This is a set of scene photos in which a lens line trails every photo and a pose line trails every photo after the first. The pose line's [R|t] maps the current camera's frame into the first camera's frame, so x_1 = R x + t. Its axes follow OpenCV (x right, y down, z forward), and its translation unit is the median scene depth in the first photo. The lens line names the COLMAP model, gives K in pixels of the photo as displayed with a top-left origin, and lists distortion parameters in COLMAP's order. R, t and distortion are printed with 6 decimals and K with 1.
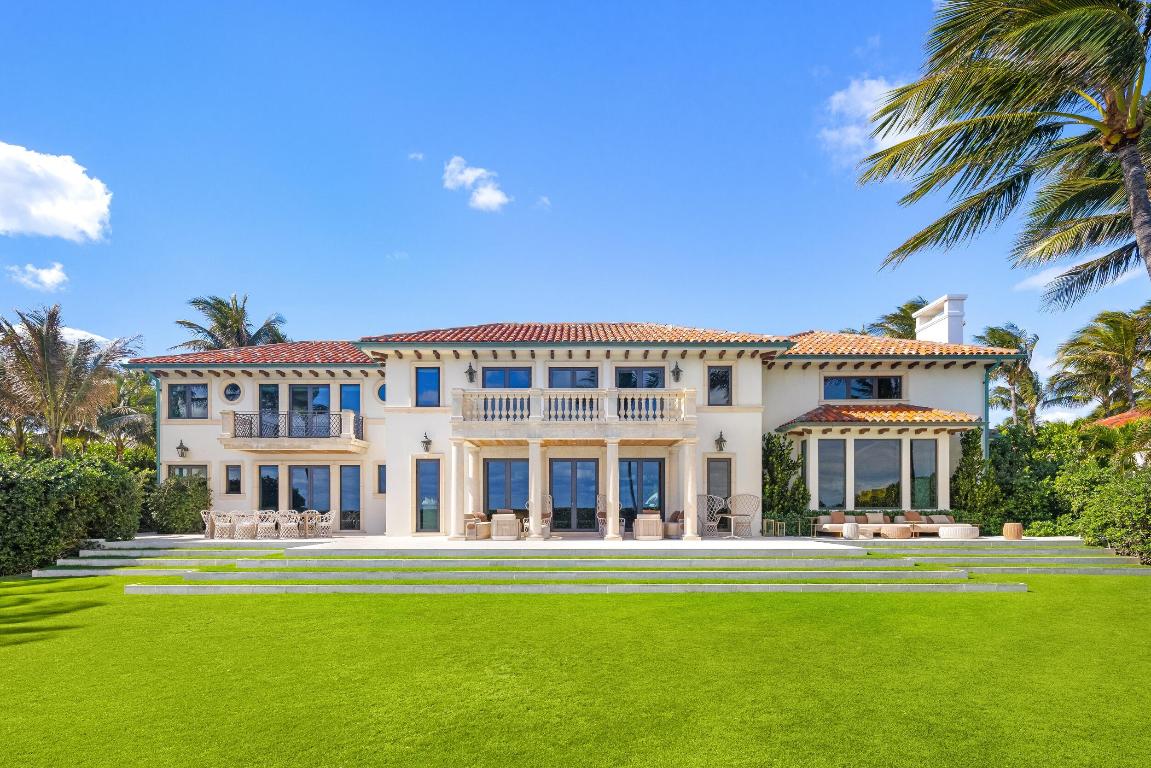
lens RADIAL K [[556.3, 0, 573.3], [0, 556.3, 384.4], [0, 0, 1]] dist [-0.002782, -0.000483]
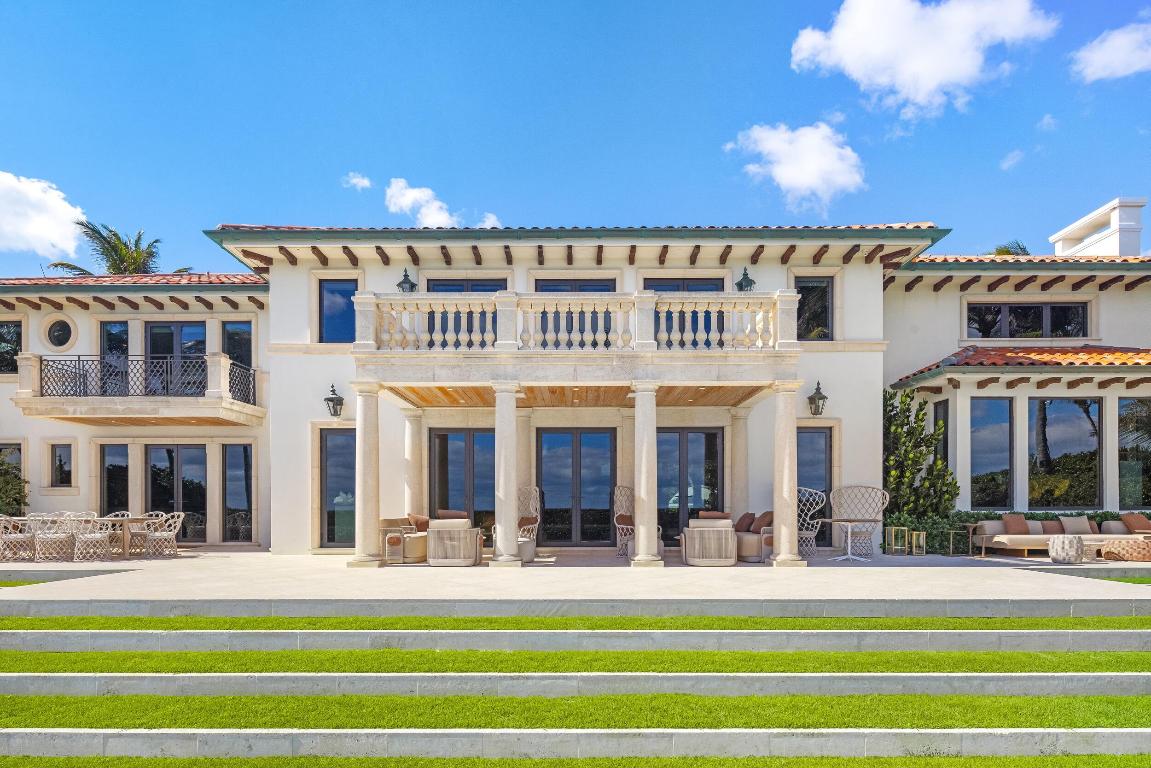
lens RADIAL K [[556.3, 0, 577.7], [0, 556.3, 384.7], [0, 0, 1]] dist [-0.002782, -0.000483]
pose [[0.999996, 0.000126, 0.002827, 0.001185], [-0.000116, 0.999994, -0.003404, 0.088544], [-0.002827, 0.003403, 0.999990, 0.388892]]
